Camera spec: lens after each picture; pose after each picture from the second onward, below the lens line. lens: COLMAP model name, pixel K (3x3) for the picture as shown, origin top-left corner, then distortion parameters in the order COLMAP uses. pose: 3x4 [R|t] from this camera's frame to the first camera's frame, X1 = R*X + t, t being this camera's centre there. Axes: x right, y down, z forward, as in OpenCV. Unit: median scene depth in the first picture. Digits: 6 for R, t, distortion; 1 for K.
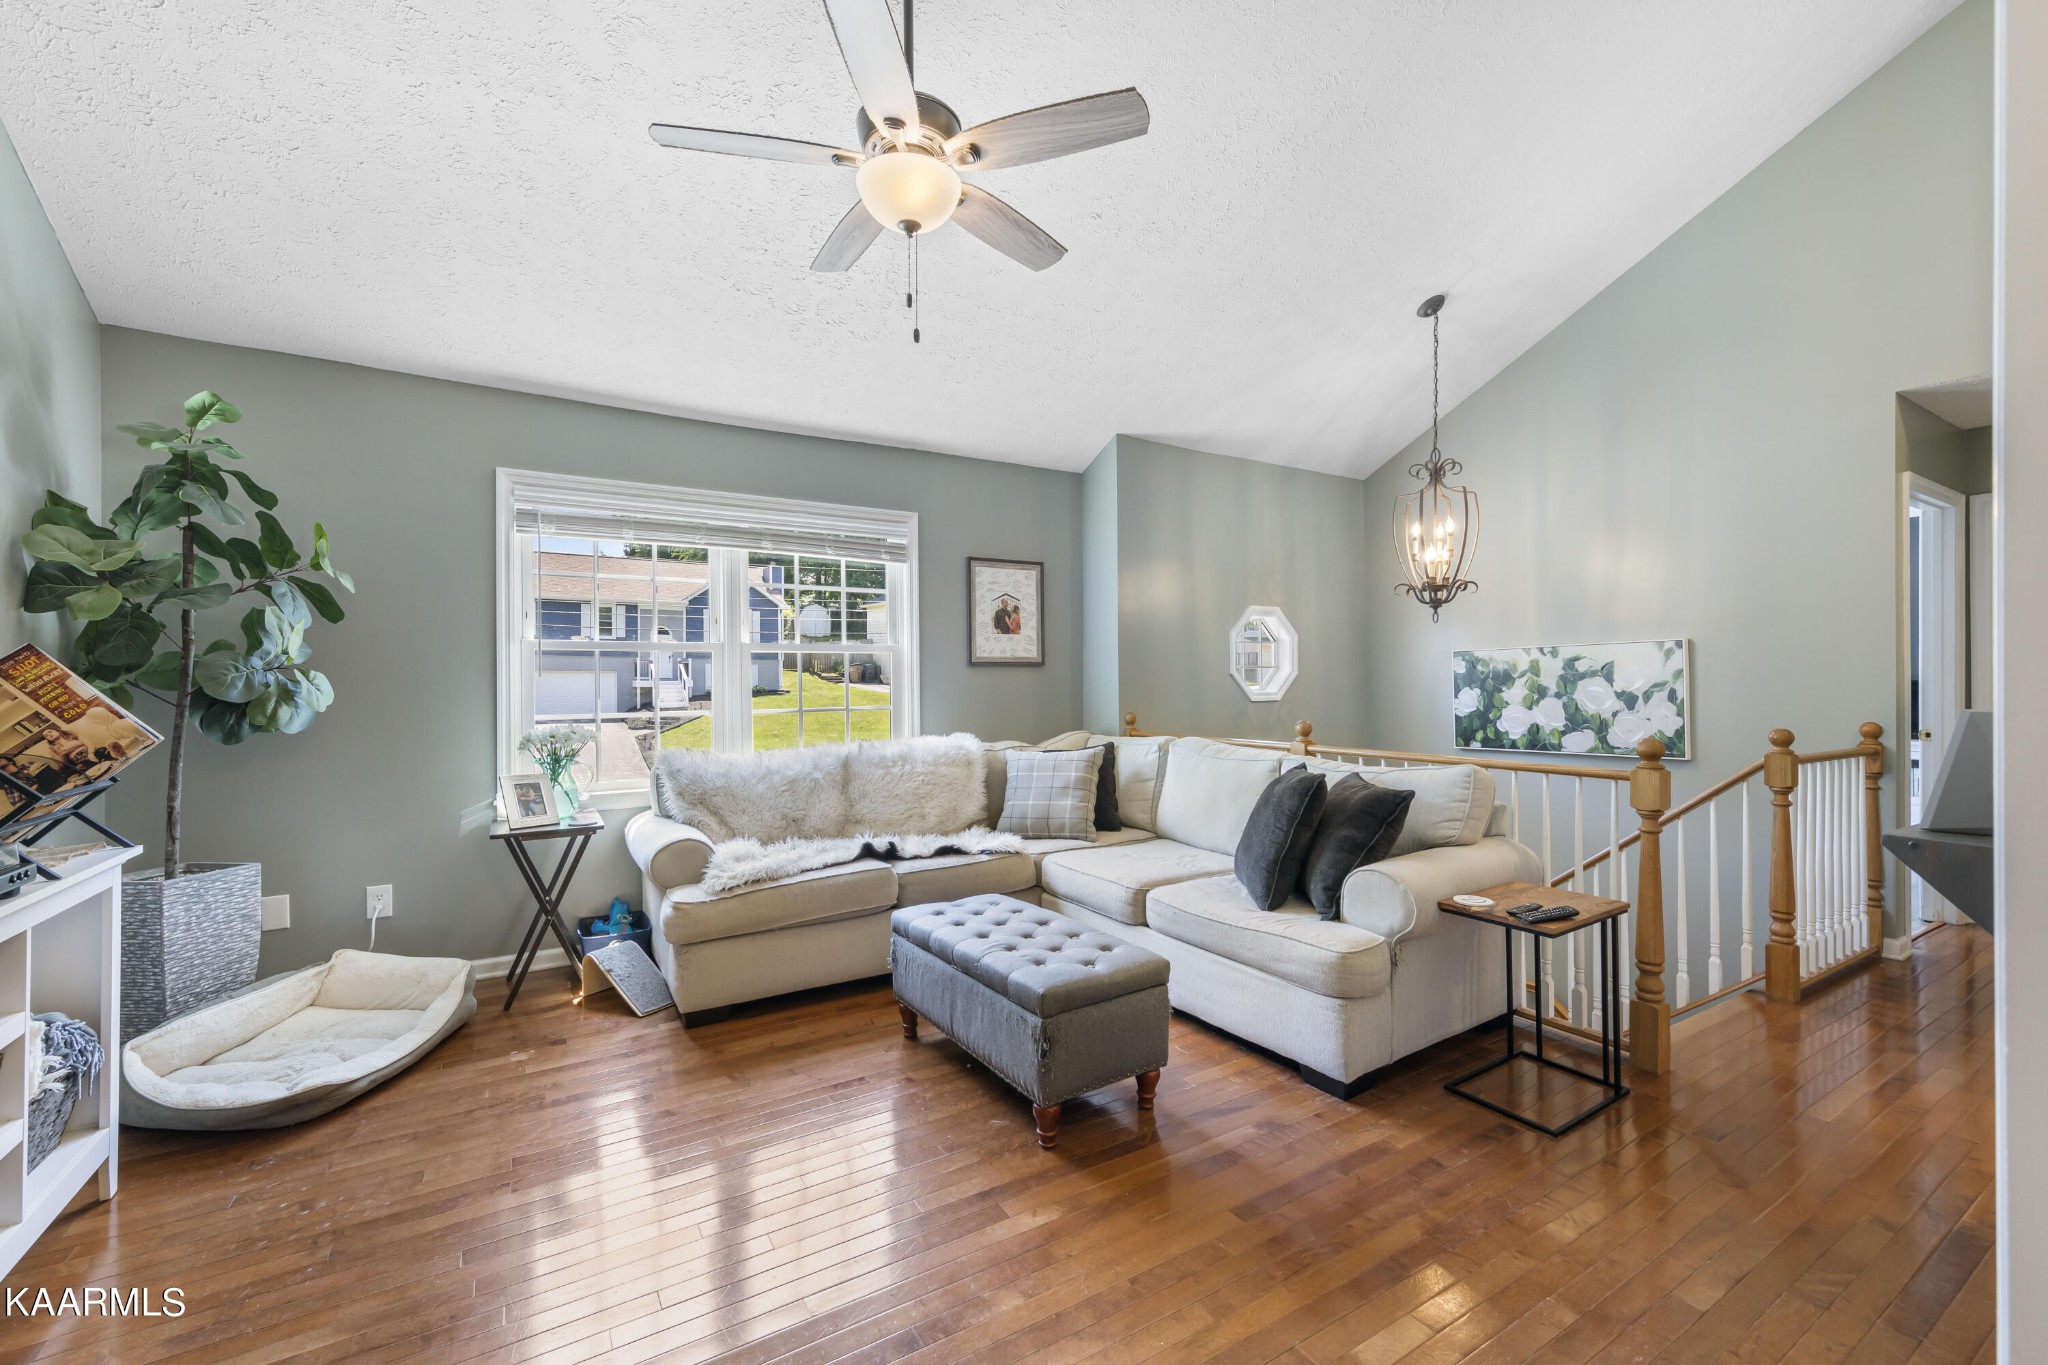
lens RADIAL K [[828.3, 0, 1024.0], [0, 828.3, 682.5], [0, 0, 1]] dist [-0.001234, -0.000259]
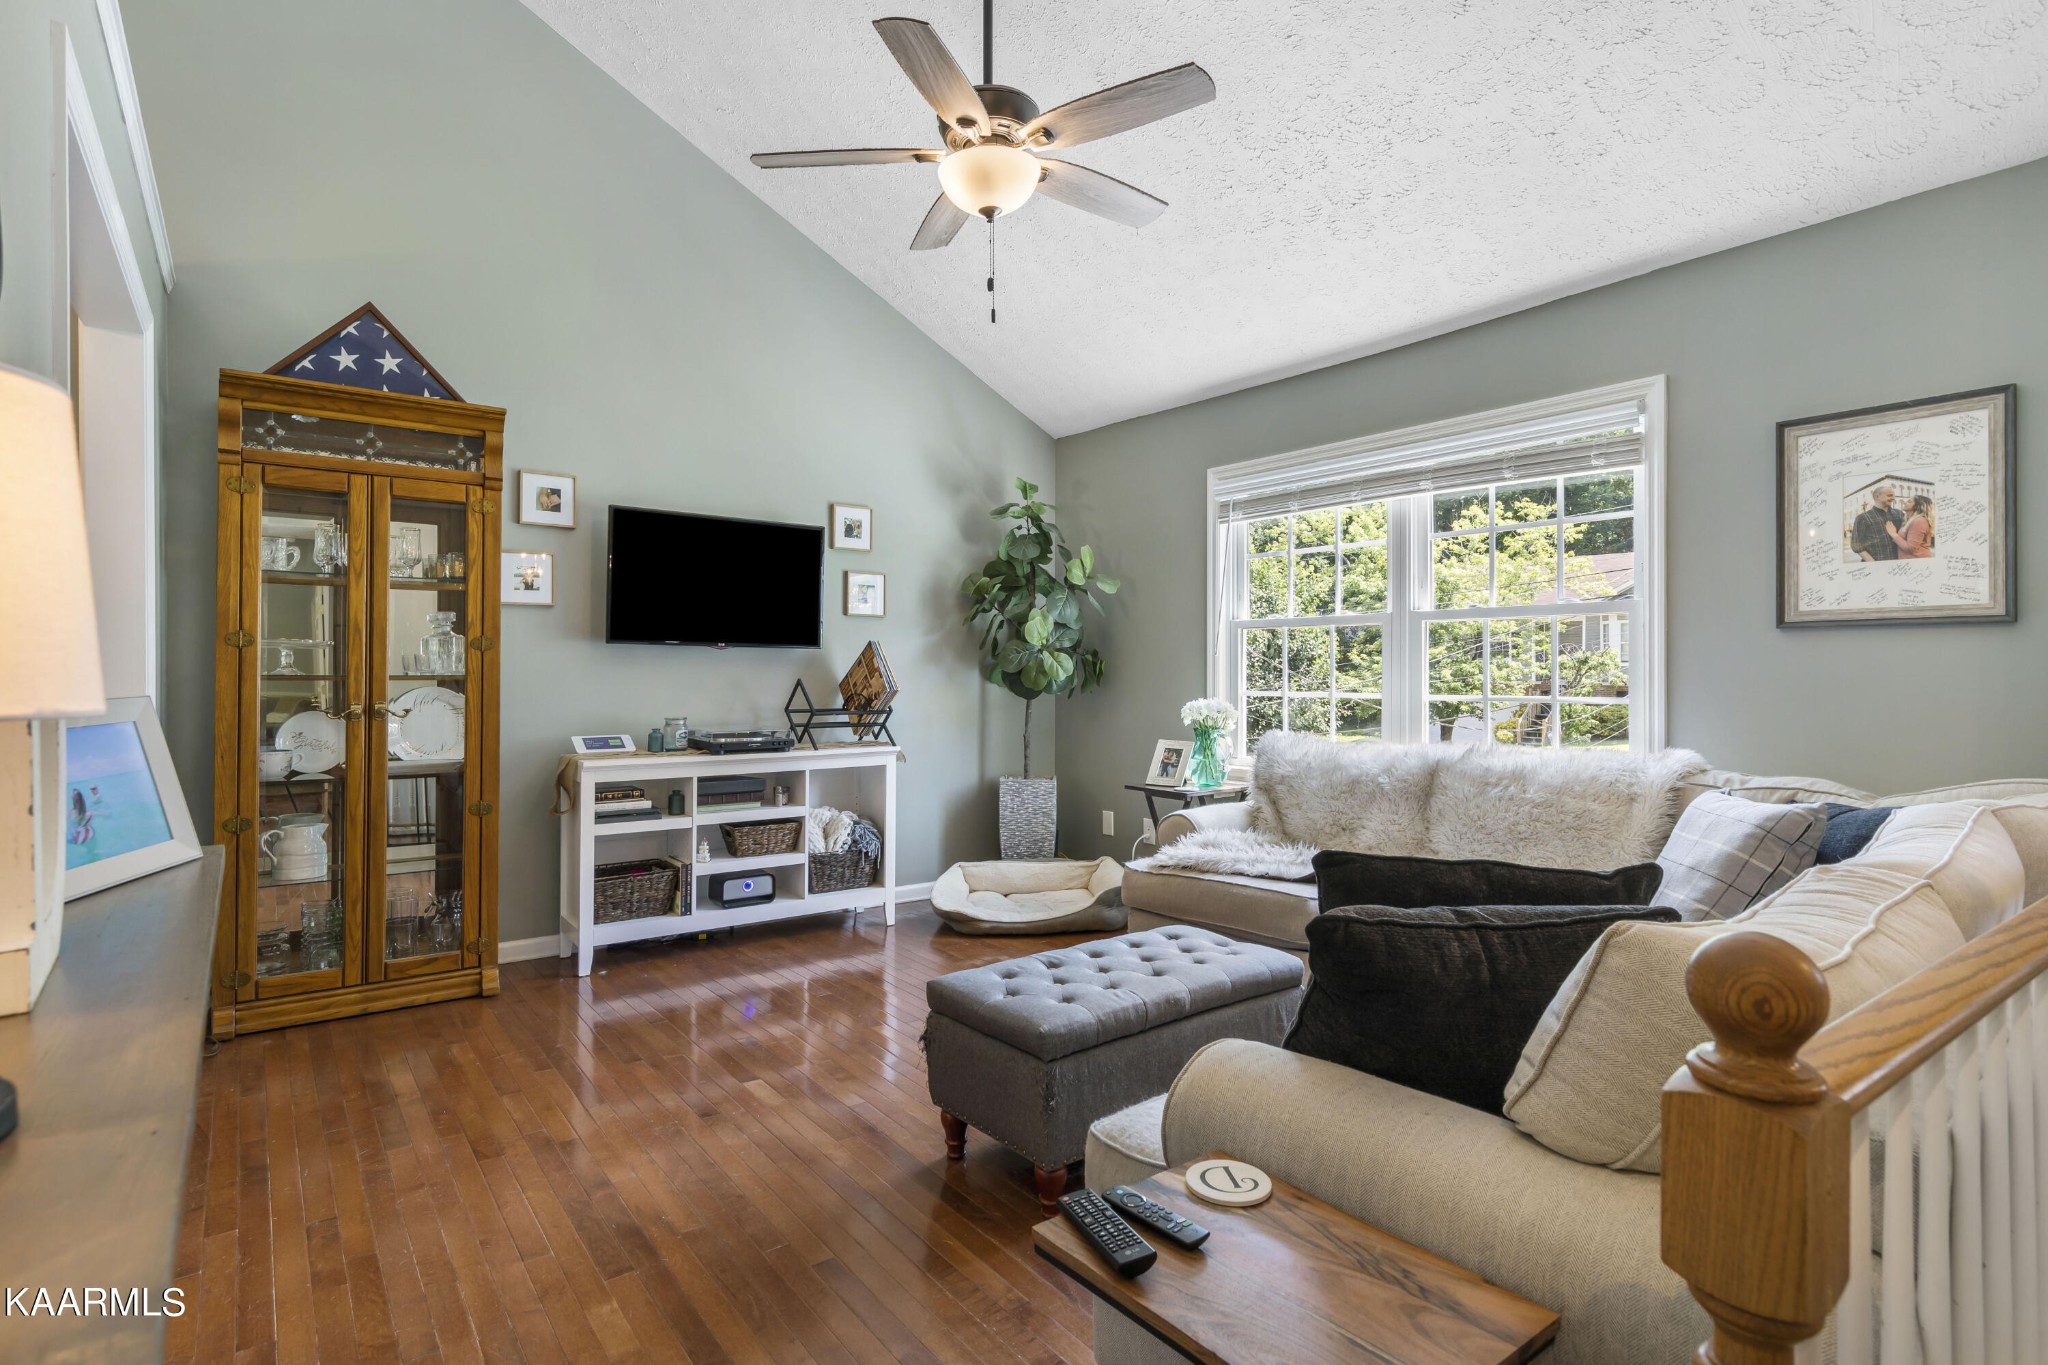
lens RADIAL K [[1021.5, 0, 960.4], [0, 1021.5, 679.3], [0, 0, 1]] dist [-0.000086, -0.000701]
pose [[0.055405, 0.019963, -0.998264, 0.747760], [-0.000609, 0.999801, 0.019960, -0.001591], [0.998464, -0.000498, 0.055406, 0.598651]]
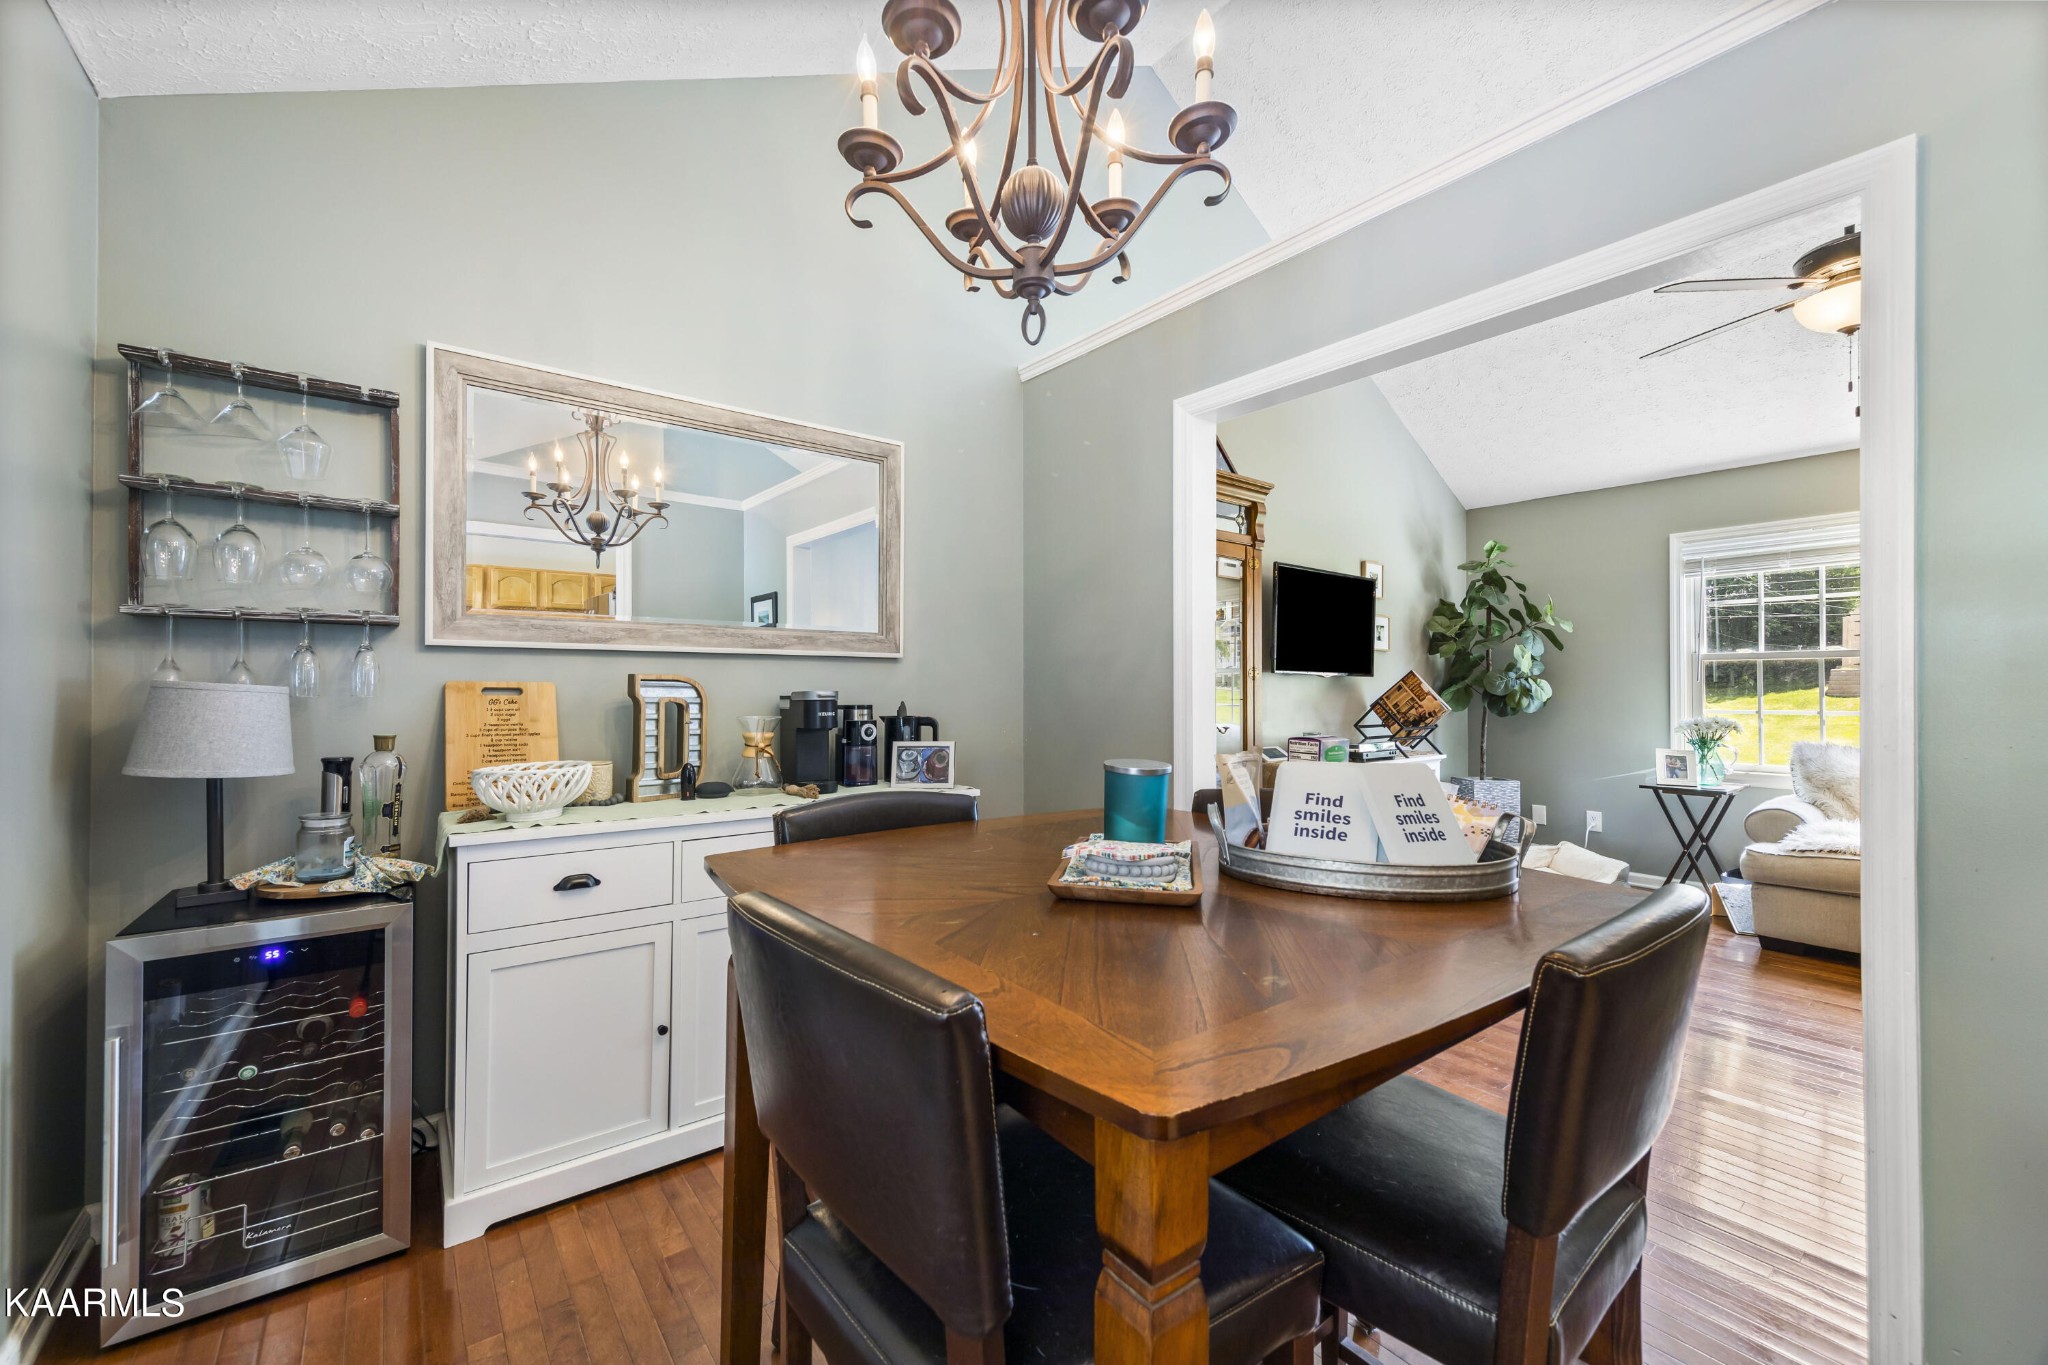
lens RADIAL K [[792.8, 0, 1024.0], [0, 792.8, 682.5], [0, 0, 1]] dist [0.002365, 0.000127]
pose [[0.092448, -0.002144, -0.995715, 0.630686], [-0.000472, 0.999997, -0.002197, -0.001151], [0.995717, 0.000674, 0.092447, -0.237053]]
